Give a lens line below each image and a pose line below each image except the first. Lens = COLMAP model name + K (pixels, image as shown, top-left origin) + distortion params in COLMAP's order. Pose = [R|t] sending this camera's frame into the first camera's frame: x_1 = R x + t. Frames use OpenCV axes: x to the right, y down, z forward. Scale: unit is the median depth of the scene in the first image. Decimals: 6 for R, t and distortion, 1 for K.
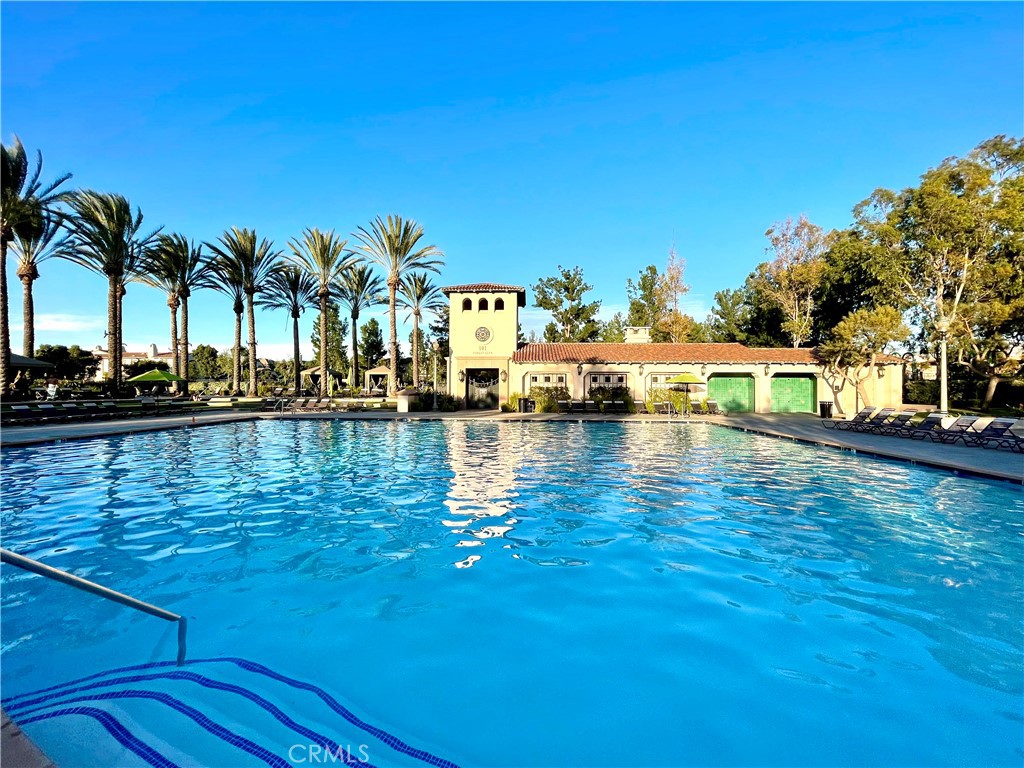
lens RADIAL K [[414.0, 0, 511.5], [0, 414.0, 386.8], [0, 0, 1]] dist [0.002262, 0.000188]
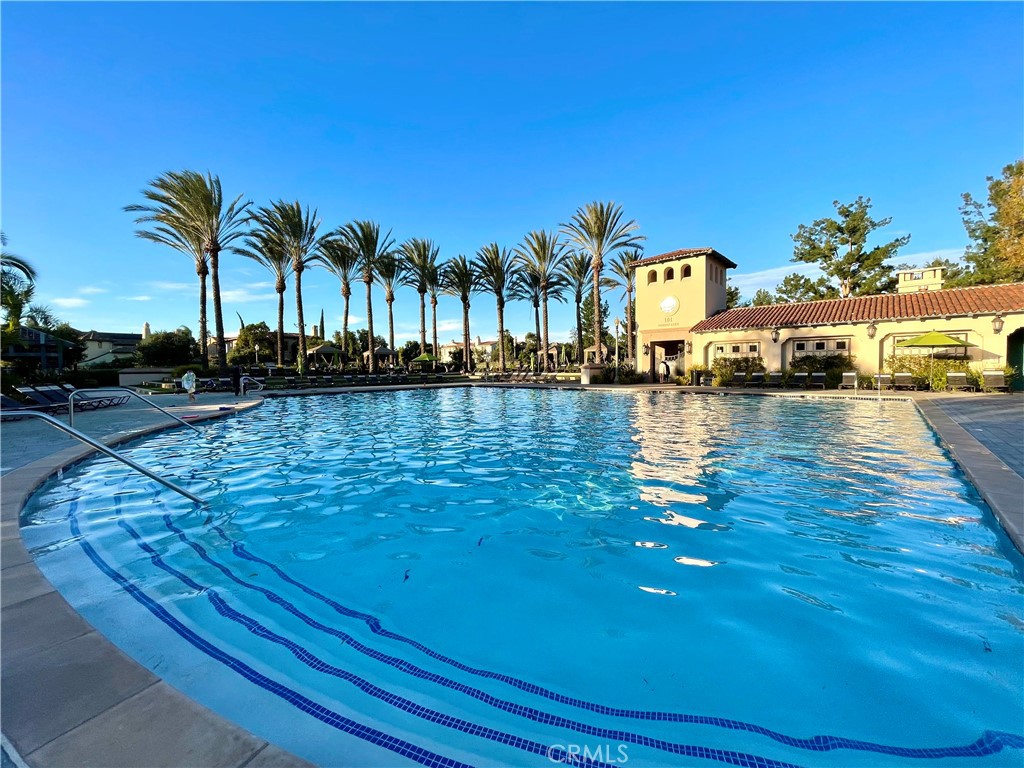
lens RADIAL K [[414.0, 0, 512.6], [0, 414.0, 385.8], [0, 0, 1]] dist [0.002262, 0.000188]
pose [[0.767539, 0.015802, -0.640807, 0.278864], [0.013823, 0.999056, 0.041193, 0.016113], [0.640853, -0.040475, 0.766596, 0.020294]]
